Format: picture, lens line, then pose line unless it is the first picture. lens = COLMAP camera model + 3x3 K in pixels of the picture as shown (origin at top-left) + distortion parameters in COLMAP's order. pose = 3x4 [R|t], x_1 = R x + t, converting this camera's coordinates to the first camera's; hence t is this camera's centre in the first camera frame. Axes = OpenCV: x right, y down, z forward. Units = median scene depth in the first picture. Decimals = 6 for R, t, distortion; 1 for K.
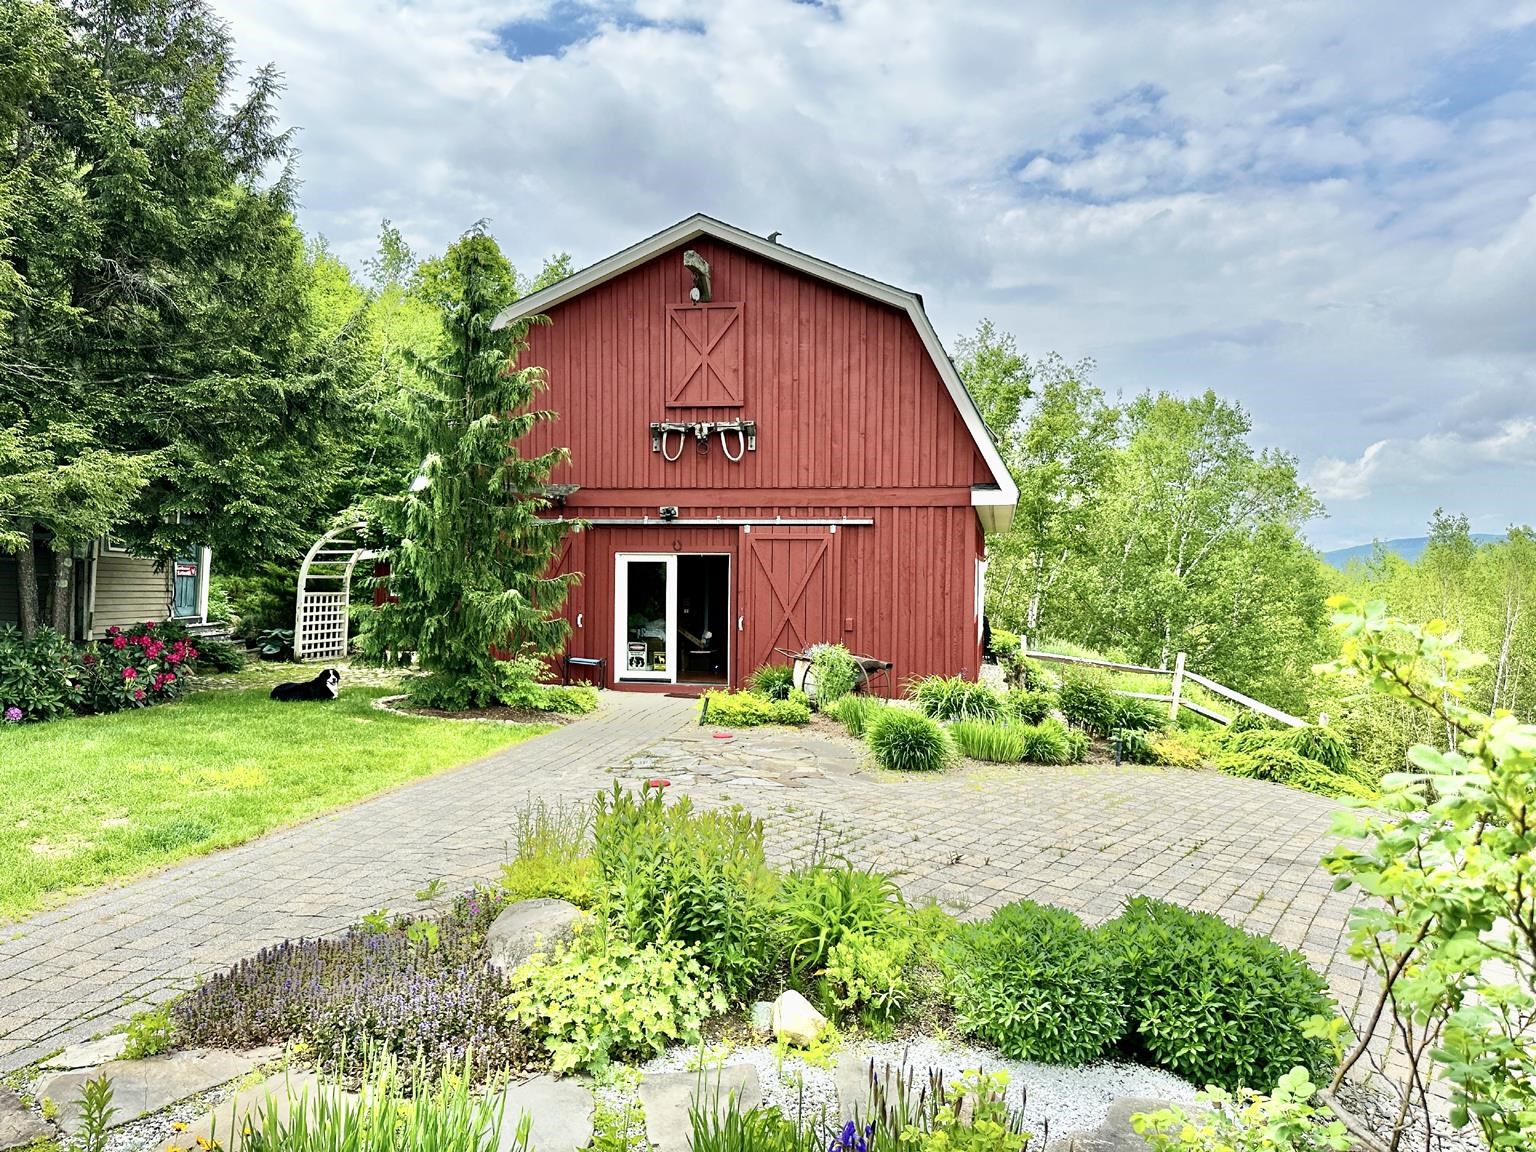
lens RADIAL K [[1067.8, 0, 754.5], [0, 1067.8, 570.9], [0, 0, 1]] dist [0.035430, -0.011380]
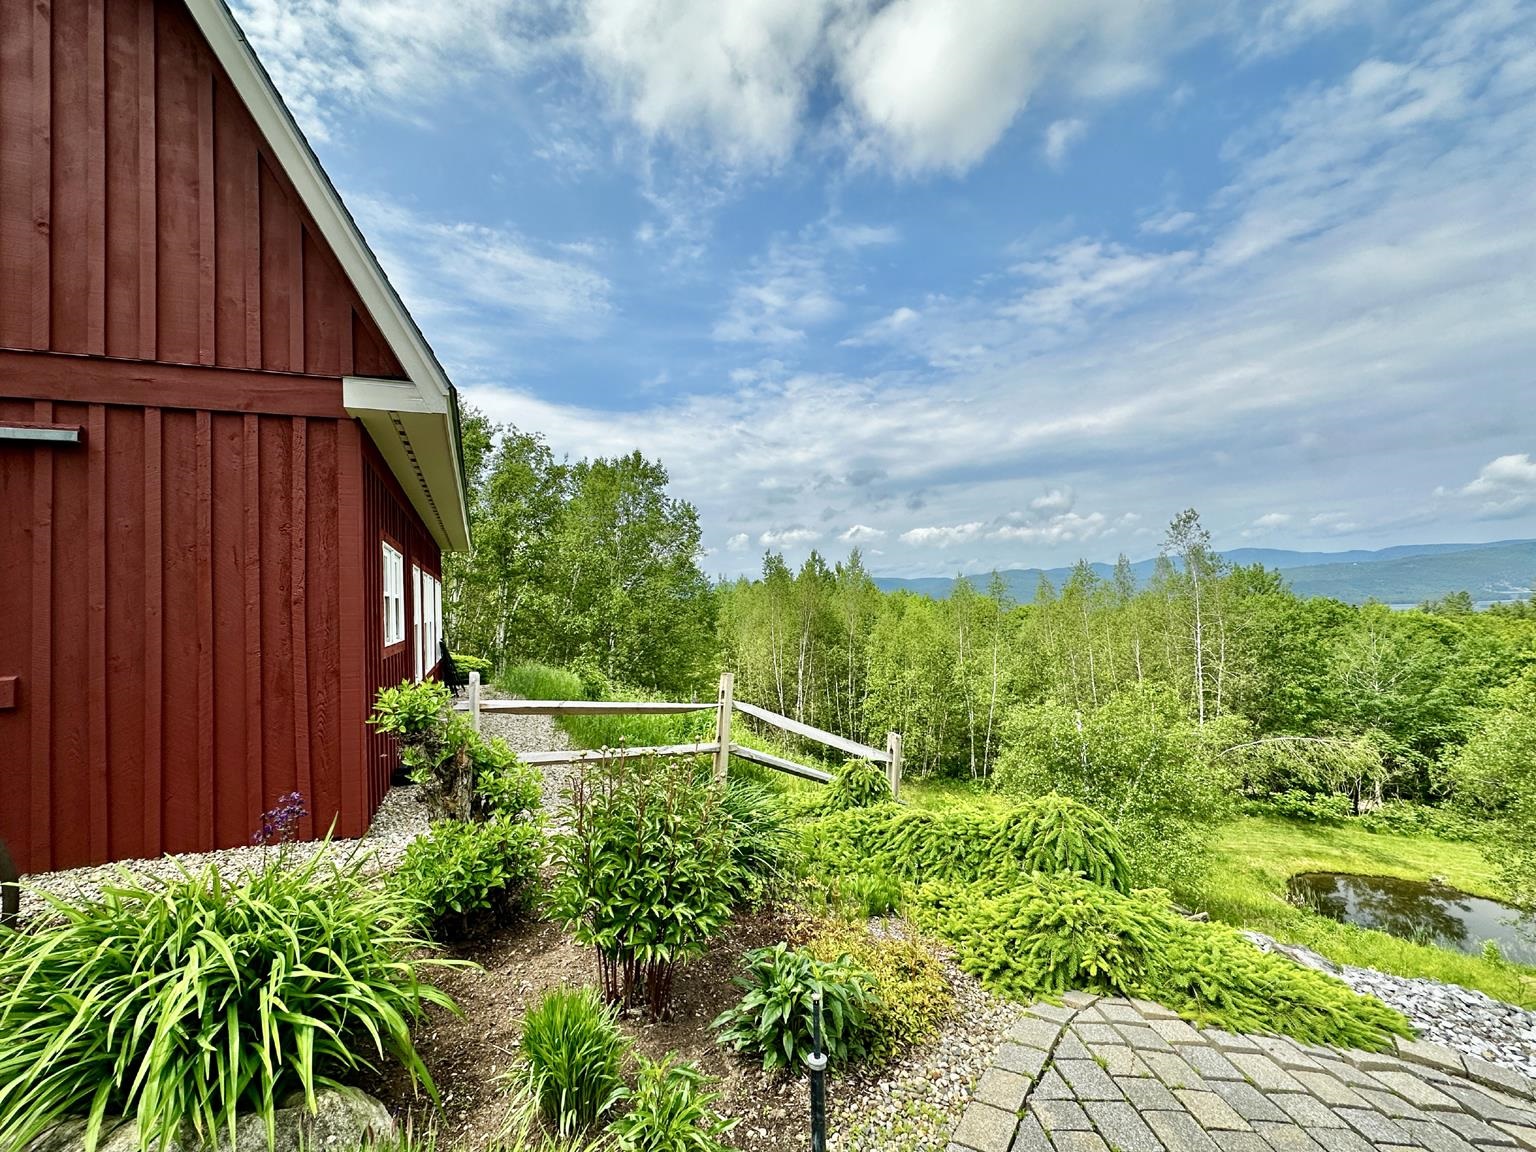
lens RADIAL K [[632.6, 0, 753.5], [0, 632.6, 575.4], [0, 0, 1]] dist [-0.002039, -0.000065]
pose [[0.805730, -0.021882, 0.591879, 0.171311], [0.053112, 0.997961, -0.035407, 0.029522], [-0.589897, 0.059964, 0.805249, 0.634654]]
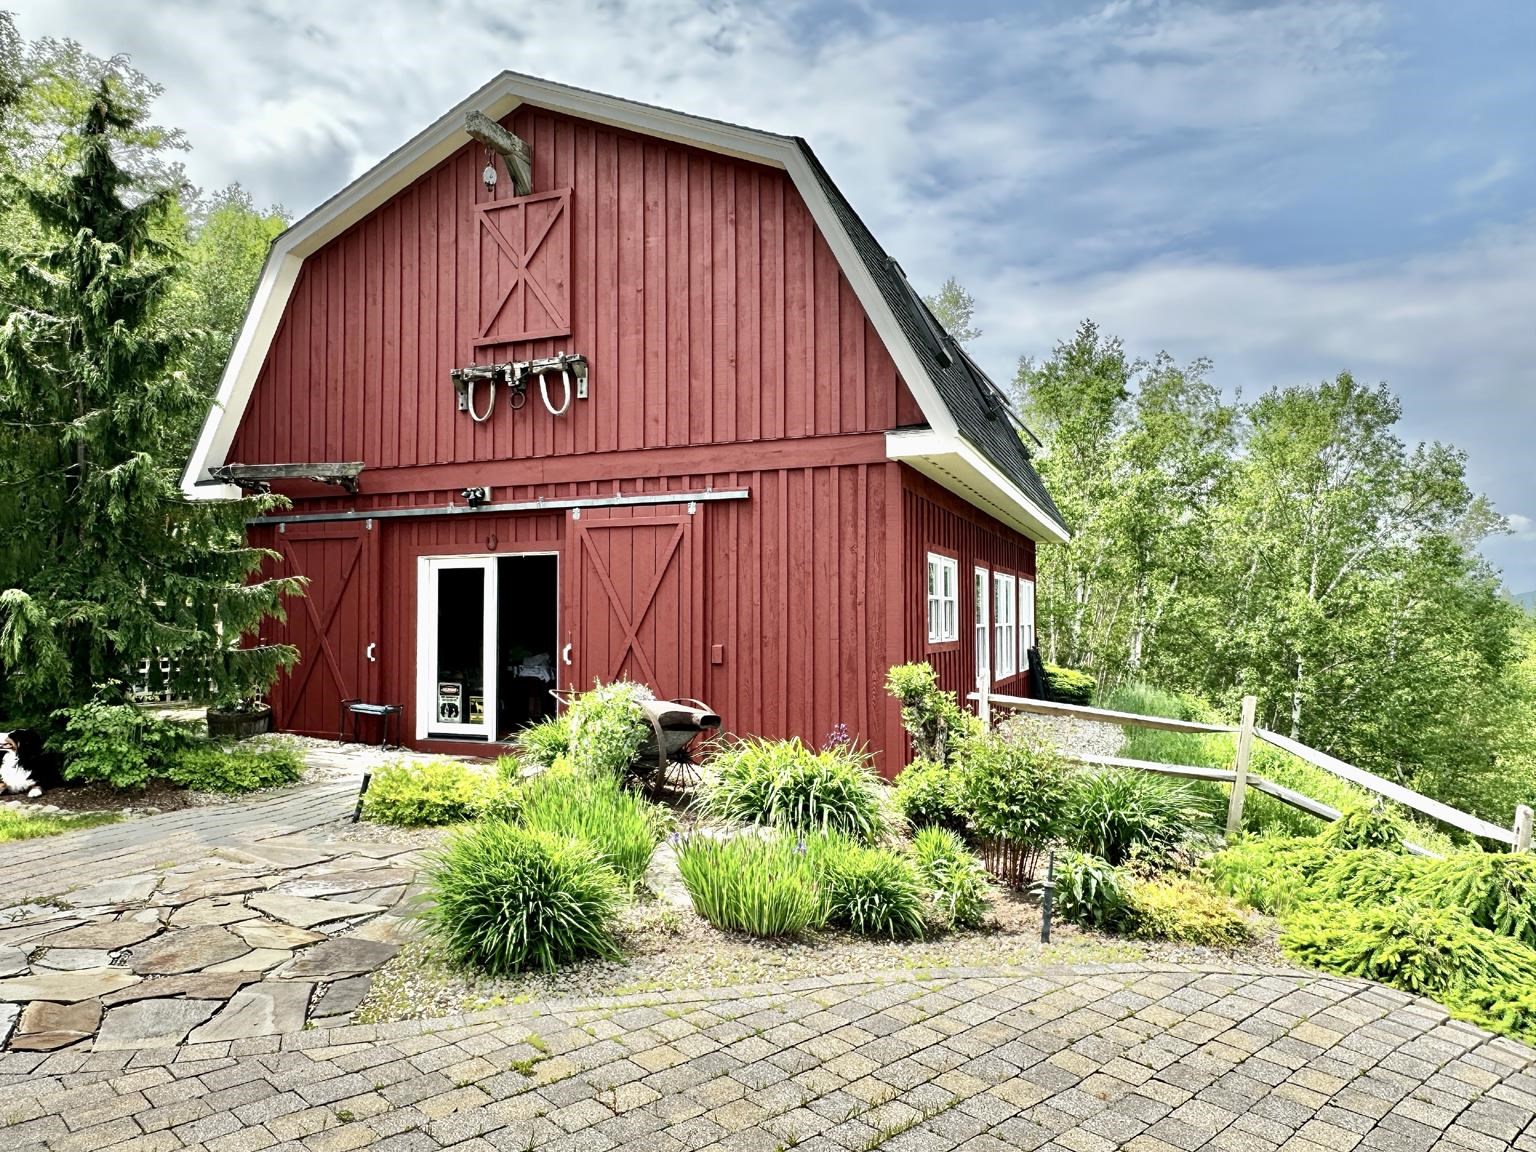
lens RADIAL K [[983.5, 0, 768.6], [0, 983.5, 584.1], [0, 0, 1]] dist [-0.018832, 0.020021]
pose [[0.987401, -0.019435, -0.157041, 0.210084], [0.013314, 0.999114, -0.039936, 0.031575], [0.157678, 0.037342, 0.986784, 0.405430]]
